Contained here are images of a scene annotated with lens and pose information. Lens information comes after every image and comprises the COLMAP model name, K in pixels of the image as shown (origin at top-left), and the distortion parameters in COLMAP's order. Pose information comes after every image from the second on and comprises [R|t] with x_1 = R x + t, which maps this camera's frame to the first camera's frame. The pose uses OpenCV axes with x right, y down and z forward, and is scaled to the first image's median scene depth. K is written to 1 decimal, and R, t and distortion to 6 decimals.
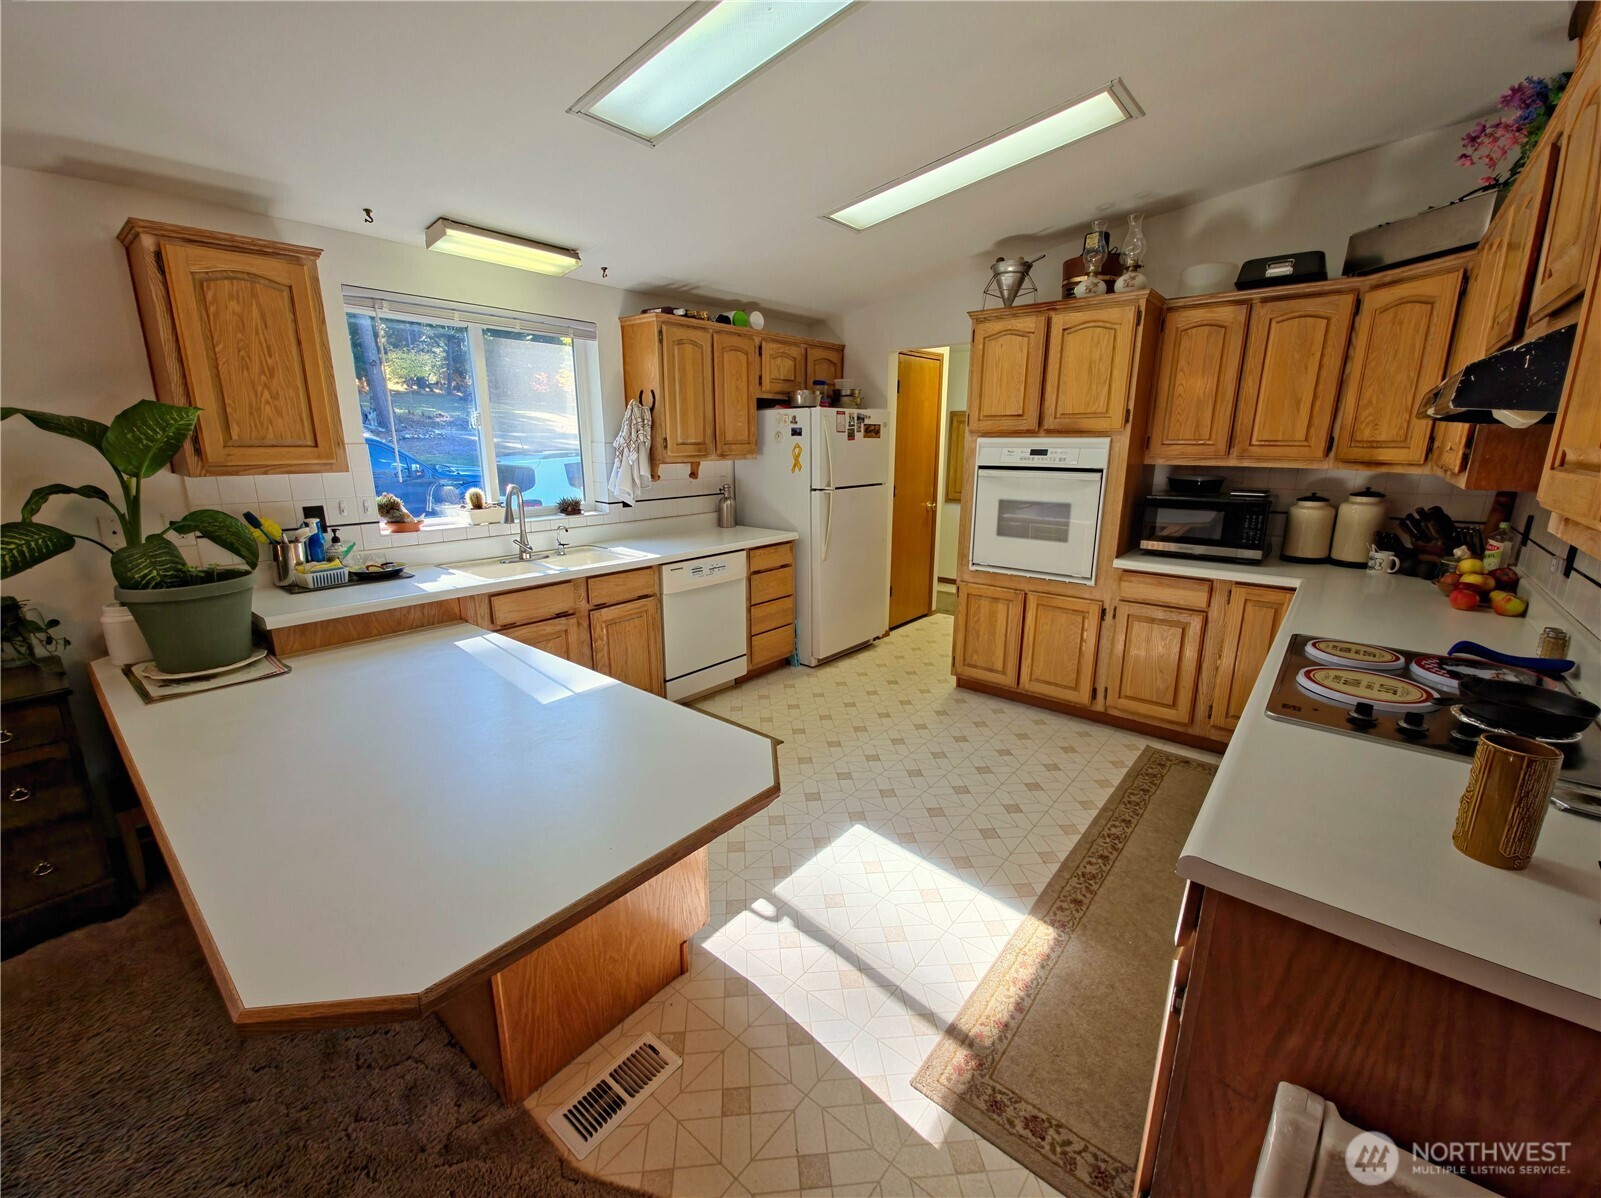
lens RADIAL K [[655.9, 0, 792.0], [0, 655.9, 601.2], [0, 0, 1]] dist [-0.000760, -0.000277]
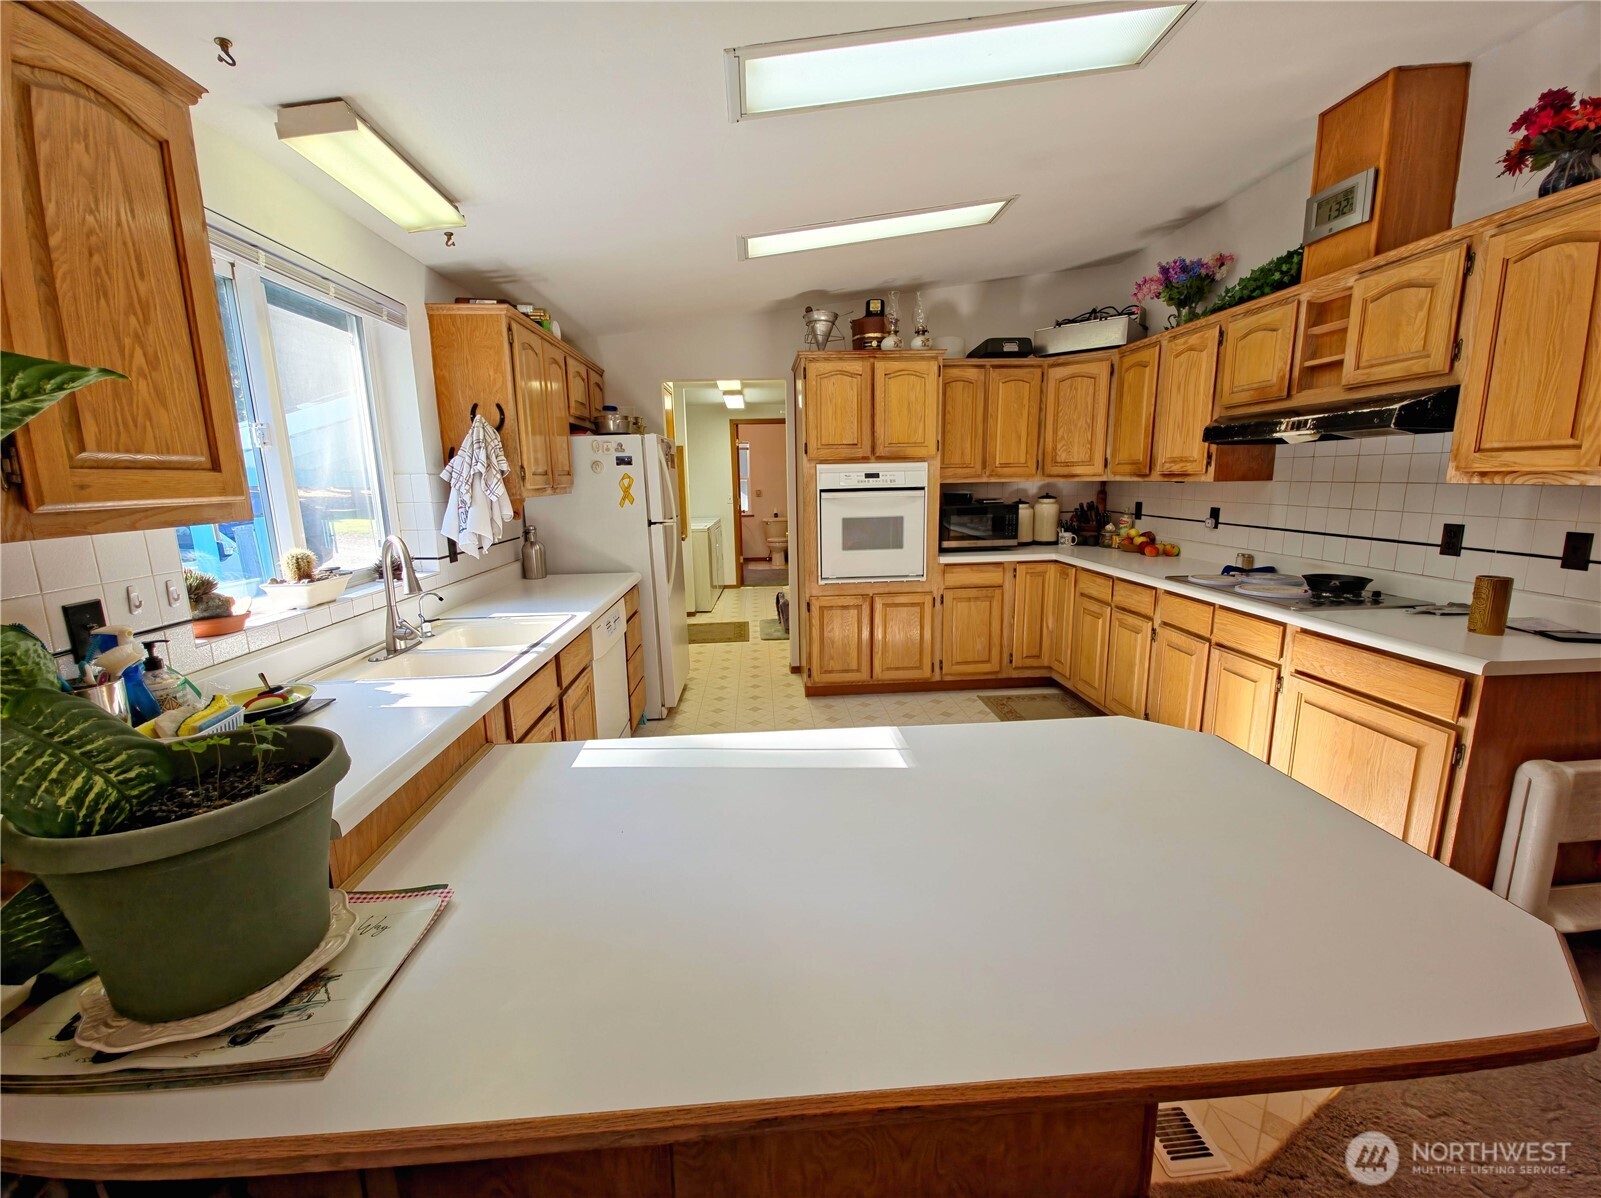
lens RADIAL K [[651.9, 0, 800.5], [0, 651.9, 599.0], [0, 0, 1]] dist [0.006307, -0.008751]
pose [[0.719431, -0.143482, 0.679582, -0.573757], [0.187154, 0.982287, 0.009264, -0.047004], [-0.668874, 0.120522, 0.733541, 0.269439]]
